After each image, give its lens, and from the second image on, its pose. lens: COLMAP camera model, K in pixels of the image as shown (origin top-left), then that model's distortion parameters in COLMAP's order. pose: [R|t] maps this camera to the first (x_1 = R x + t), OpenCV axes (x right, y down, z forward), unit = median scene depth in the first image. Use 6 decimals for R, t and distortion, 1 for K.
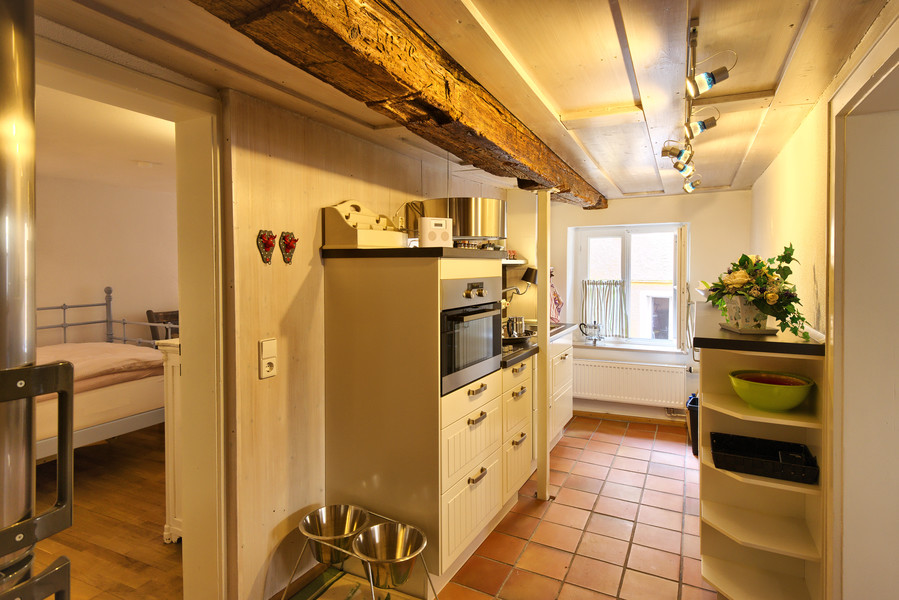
lens RADIAL K [[472.3, 0, 447.6], [0, 472.3, 284.5], [0, 0, 1]] dist [0.045487, -0.000243]
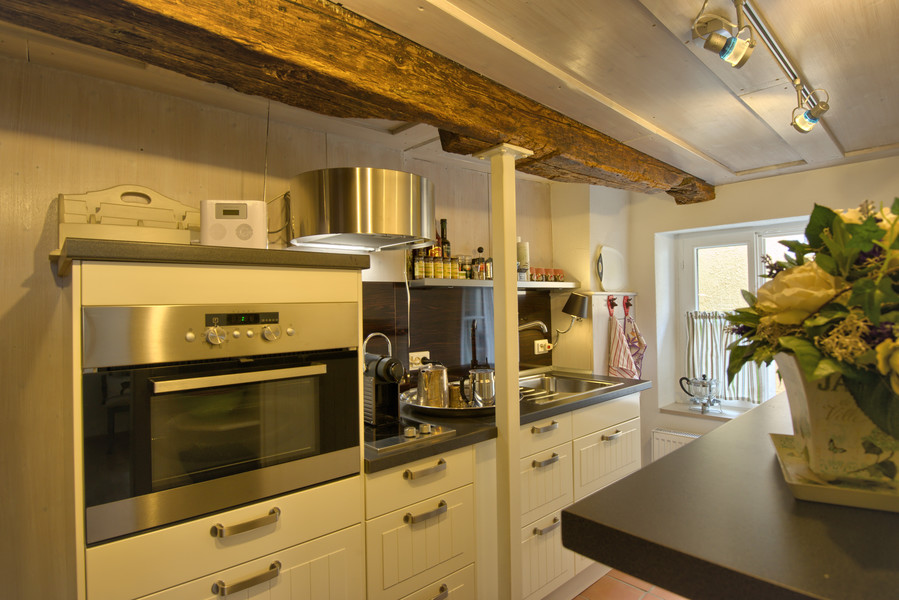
lens RADIAL K [[476.0, 0, 449.5], [0, 476.0, 300.0], [0, 0, 1]] dist [-0.022390, -0.000540]
pose [[0.940536, -0.014081, -0.339403, 0.431275], [0.000226, 0.999166, -0.040827, 0.003109], [0.339695, 0.038323, 0.939755, 0.573316]]
